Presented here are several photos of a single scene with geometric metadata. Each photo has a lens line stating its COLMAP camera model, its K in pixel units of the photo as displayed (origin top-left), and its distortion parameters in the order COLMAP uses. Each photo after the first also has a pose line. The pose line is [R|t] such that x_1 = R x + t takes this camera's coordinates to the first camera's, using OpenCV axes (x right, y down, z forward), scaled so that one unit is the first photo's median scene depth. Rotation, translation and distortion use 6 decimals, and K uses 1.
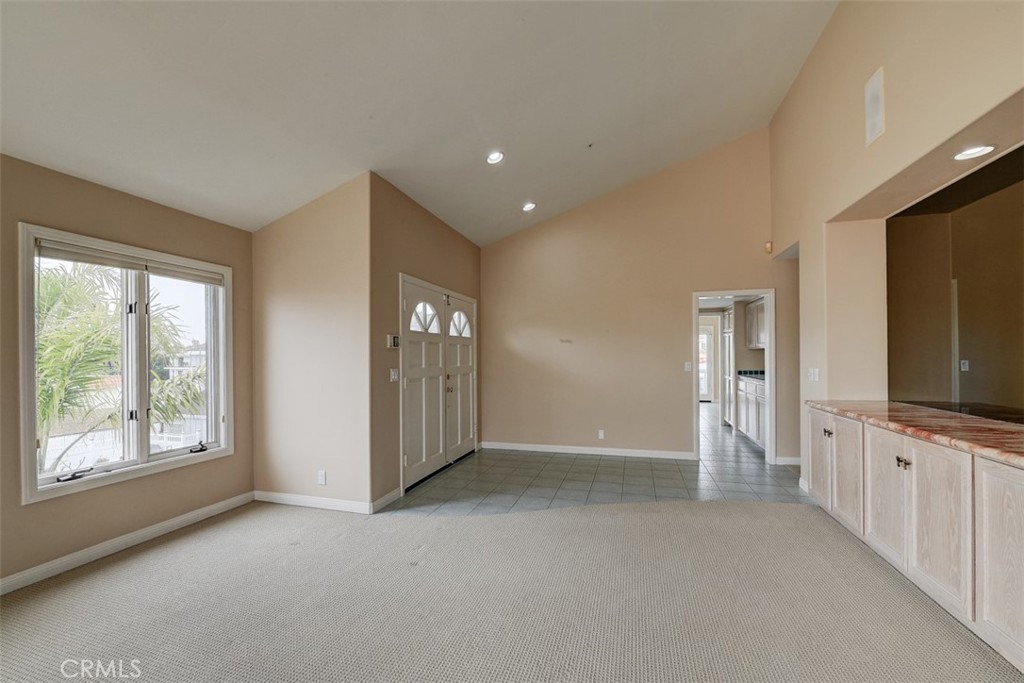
lens RADIAL K [[413.1, 0, 515.6], [0, 413.1, 357.0], [0, 0, 1]] dist [-0.006528, -0.000304]
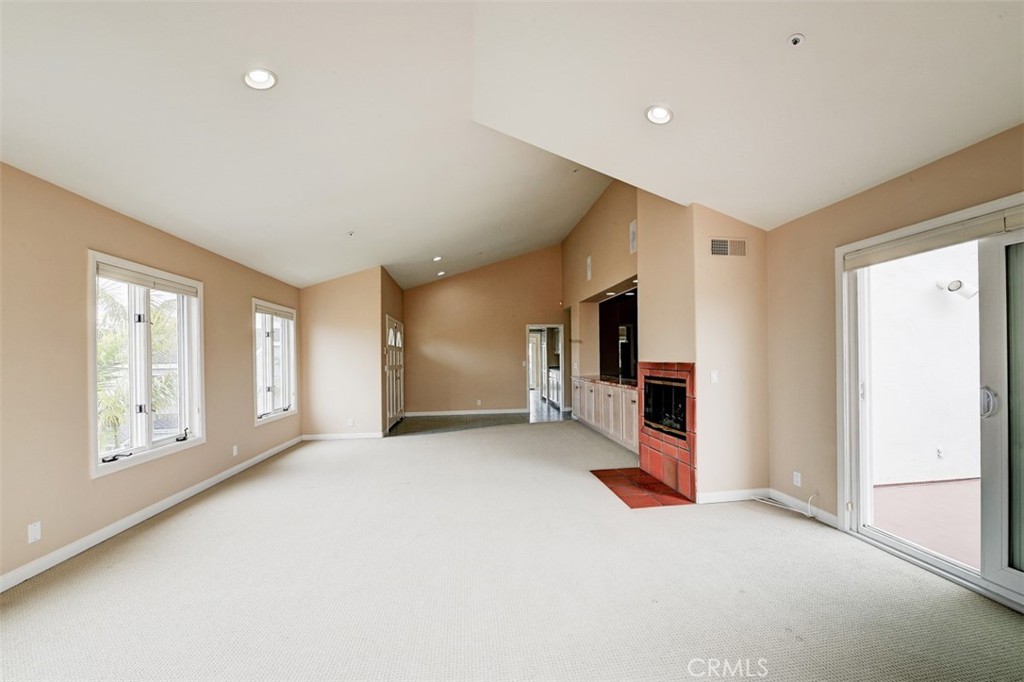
lens RADIAL K [[413.1, 0, 515.6], [0, 413.1, 356.5], [0, 0, 1]] dist [-0.006528, -0.000304]
pose [[0.919813, -0.001496, 0.392354, -0.363777], [0.004646, 0.999964, -0.007078, 0.003413], [-0.392329, 0.008334, 0.919787, -0.729527]]
